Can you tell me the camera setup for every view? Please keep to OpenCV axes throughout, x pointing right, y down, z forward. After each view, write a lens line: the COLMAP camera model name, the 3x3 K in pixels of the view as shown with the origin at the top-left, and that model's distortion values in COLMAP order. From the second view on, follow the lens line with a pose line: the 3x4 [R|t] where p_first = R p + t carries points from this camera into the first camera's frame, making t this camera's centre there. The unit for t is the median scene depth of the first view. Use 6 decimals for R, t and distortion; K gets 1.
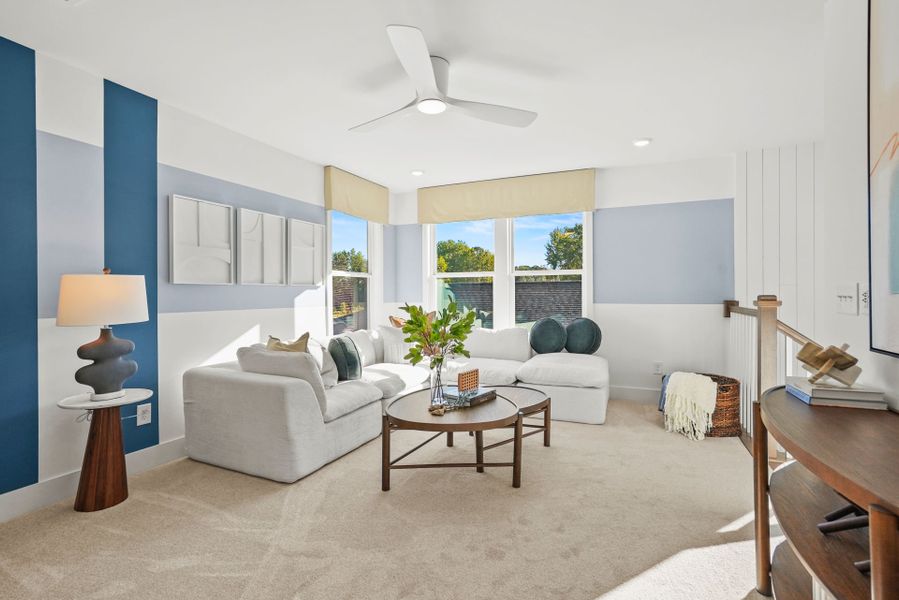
lens RADIAL K [[415.8, 0, 450.3], [0, 415.8, 298.3], [0, 0, 1]] dist [-0.032214, 0.017692]
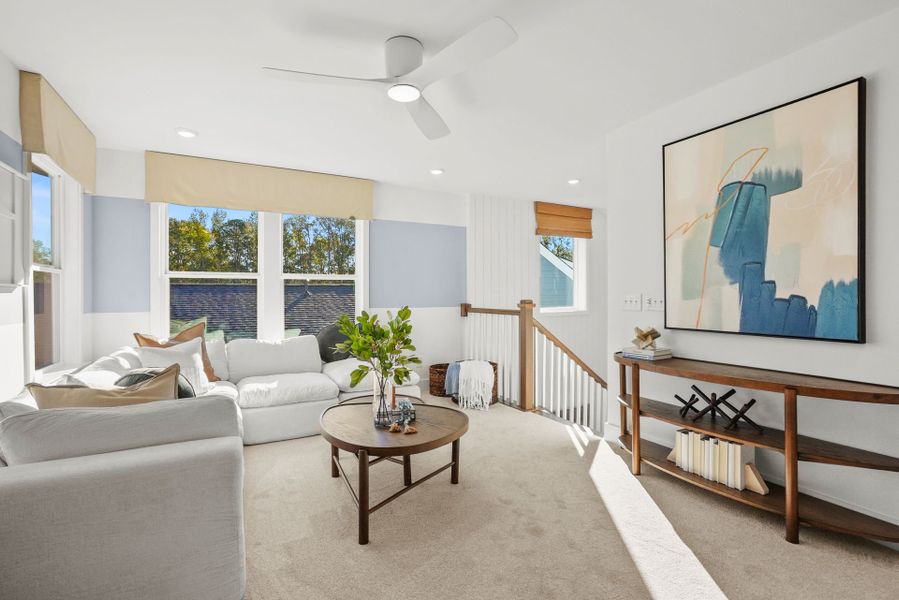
lens RADIAL K [[415.8, 0, 451.1], [0, 415.8, 297.3], [0, 0, 1]] dist [-0.032214, 0.017692]
pose [[0.606237, -0.000219, 0.795284, -0.423506], [0.009120, 0.999936, -0.006676, -0.007220], [-0.795232, 0.011300, 0.606200, 0.223258]]
